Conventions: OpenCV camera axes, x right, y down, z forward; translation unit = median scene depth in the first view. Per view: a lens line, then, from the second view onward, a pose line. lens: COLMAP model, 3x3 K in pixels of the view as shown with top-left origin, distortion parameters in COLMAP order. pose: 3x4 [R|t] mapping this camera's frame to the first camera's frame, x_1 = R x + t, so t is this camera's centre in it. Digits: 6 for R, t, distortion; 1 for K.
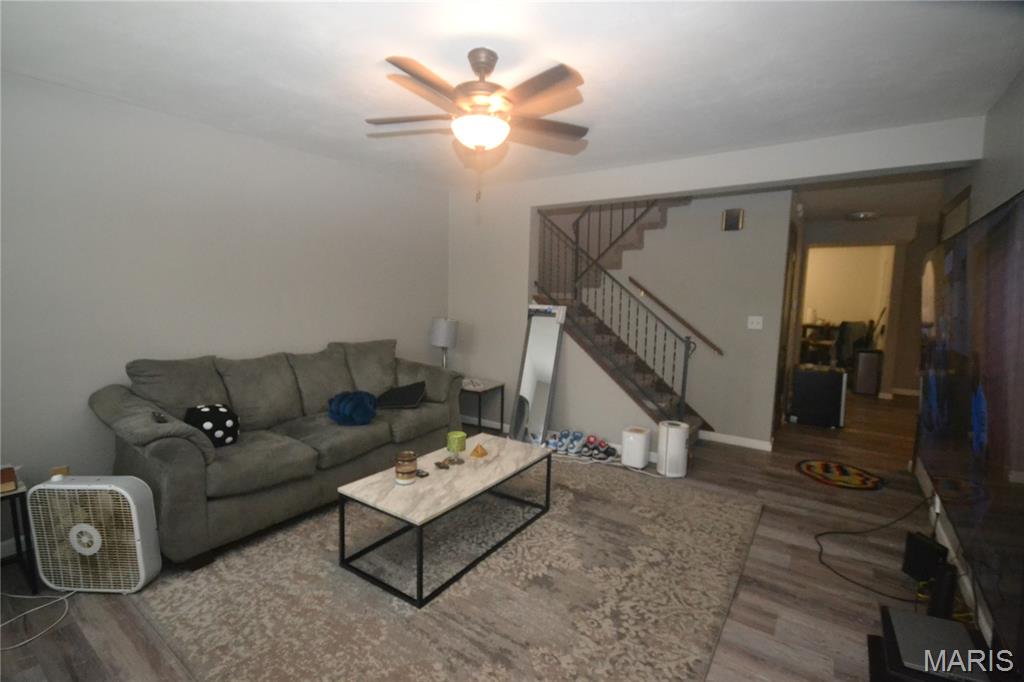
lens RADIAL K [[456.1, 0, 504.8], [0, 456.1, 343.6], [0, 0, 1]] dist [-0.001074, -0.000560]
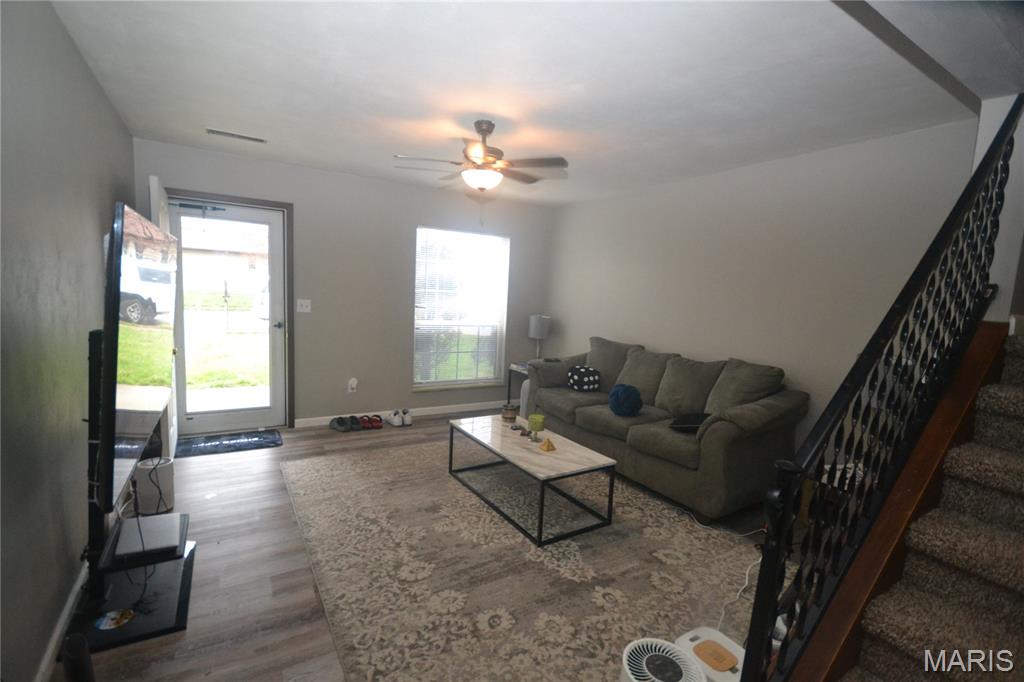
lens RADIAL K [[456.1, 0, 504.8], [0, 456.1, 343.6], [0, 0, 1]] dist [-0.001074, -0.000560]
pose [[-0.383852, 0.067822, -0.920901, 1.097409], [-0.159704, 0.977394, 0.138551, -0.144782], [0.909479, 0.200254, -0.364343, 1.462523]]
